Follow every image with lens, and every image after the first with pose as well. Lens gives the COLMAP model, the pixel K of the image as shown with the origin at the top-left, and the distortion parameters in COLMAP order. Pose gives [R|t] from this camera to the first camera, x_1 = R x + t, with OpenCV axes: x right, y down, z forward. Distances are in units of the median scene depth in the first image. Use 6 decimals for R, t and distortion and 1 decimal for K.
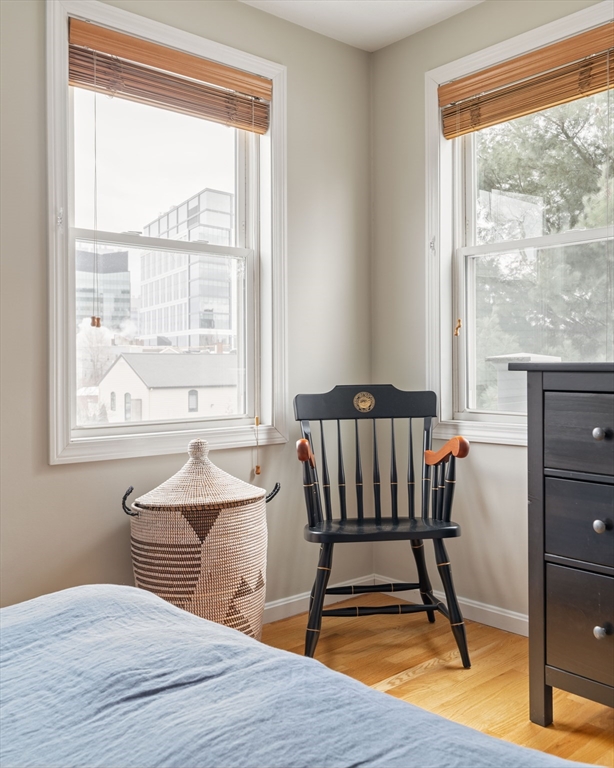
lens RADIAL K [[716.1, 0, 349.5], [0, 716.1, 362.1], [0, 0, 1]] dist [-0.005245, -0.001463]
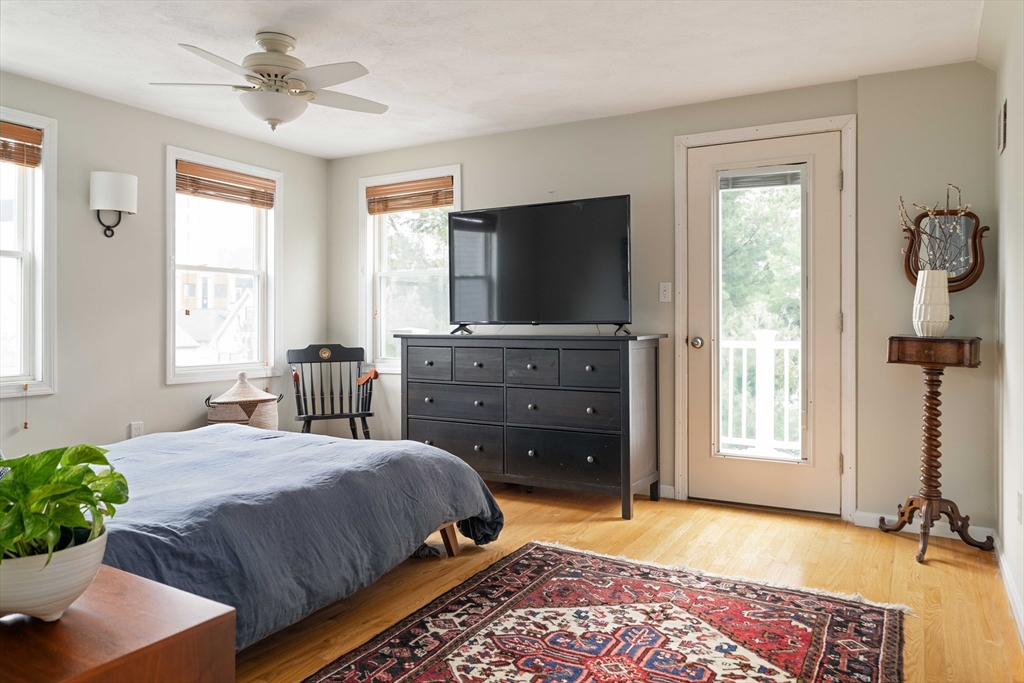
lens RADIAL K [[714.9, 0, 510.9], [0, 714.9, 324.1], [0, 0, 1]] dist [0.002291, 0.001539]
pose [[0.953806, 0.005477, 0.300372, -0.083529], [-0.005463, 0.999985, -0.000888, -0.023988], [-0.300372, -0.000794, 0.953822, -0.997685]]
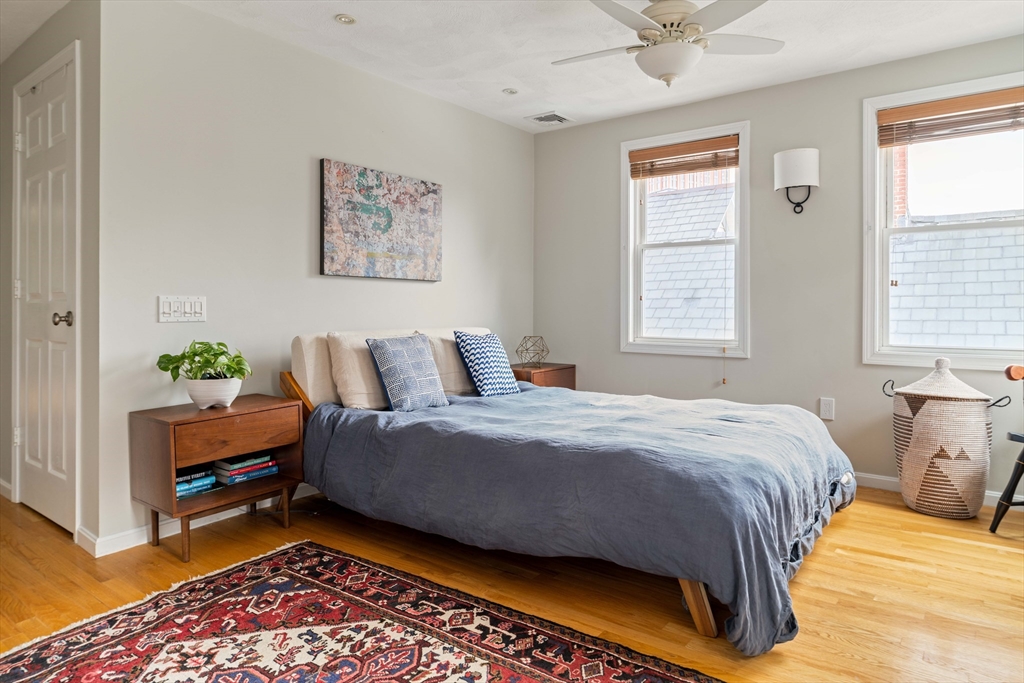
lens RADIAL K [[662.8, 0, 512.1], [0, 662.8, 311.4], [0, 0, 1]] dist [-0.001344, -0.000343]
pose [[0.137551, 0.006283, -0.990475, 0.931286], [-0.003411, 0.999977, 0.005870, 0.003608], [0.990489, 0.002571, 0.137570, -0.094169]]
